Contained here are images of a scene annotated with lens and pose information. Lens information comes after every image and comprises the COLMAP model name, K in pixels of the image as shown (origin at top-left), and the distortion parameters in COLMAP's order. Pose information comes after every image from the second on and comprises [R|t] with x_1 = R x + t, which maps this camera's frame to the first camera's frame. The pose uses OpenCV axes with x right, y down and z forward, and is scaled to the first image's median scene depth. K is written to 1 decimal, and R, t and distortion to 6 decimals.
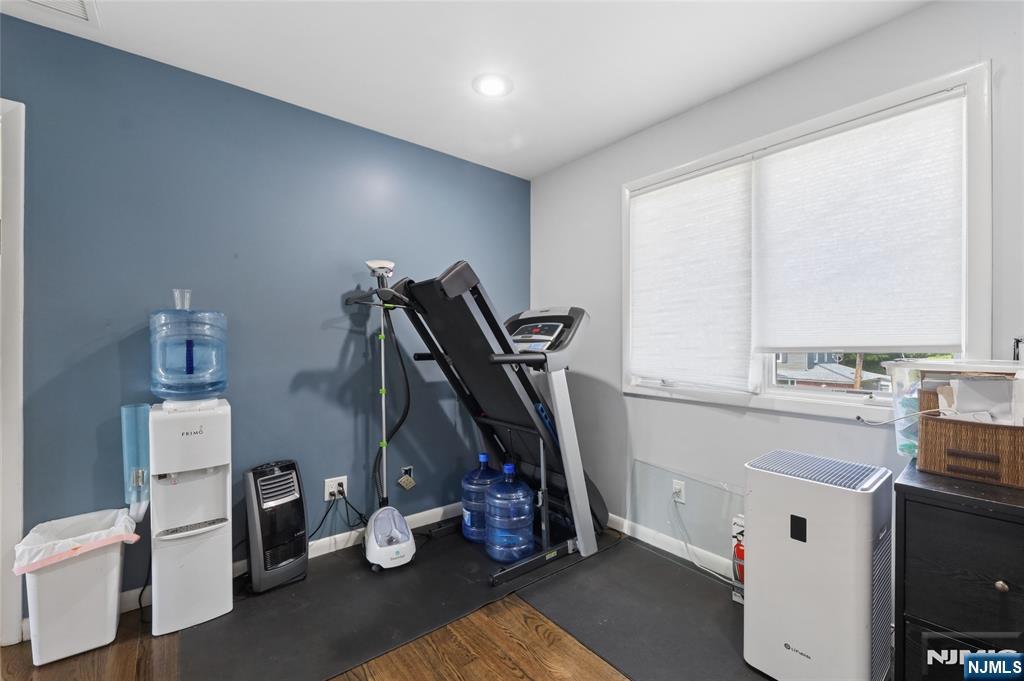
lens RADIAL K [[431.9, 0, 515.9], [0, 431.9, 341.8], [0, 0, 1]] dist [-0.000461, -0.000095]
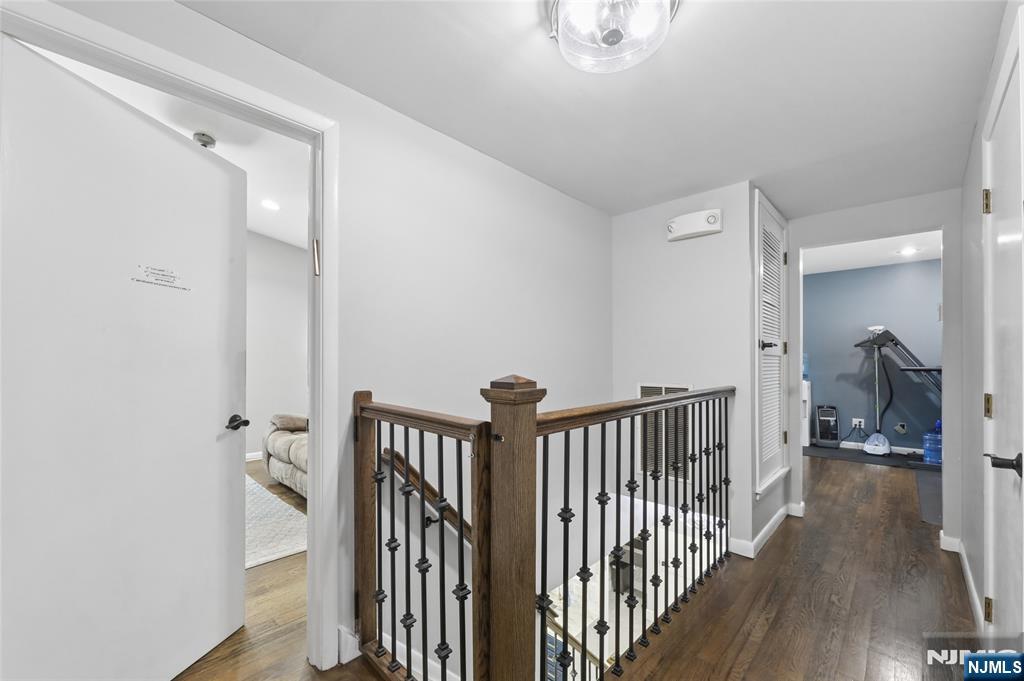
lens RADIAL K [[413.3, 0, 511.7], [0, 413.3, 358.9], [0, 0, 1]] dist [-0.000047, -0.000003]
pose [[0.128490, -0.005223, -0.991697, 1.626997], [-0.002721, 0.999981, -0.005620, 0.002014], [0.991707, 0.003421, 0.128473, -1.209475]]
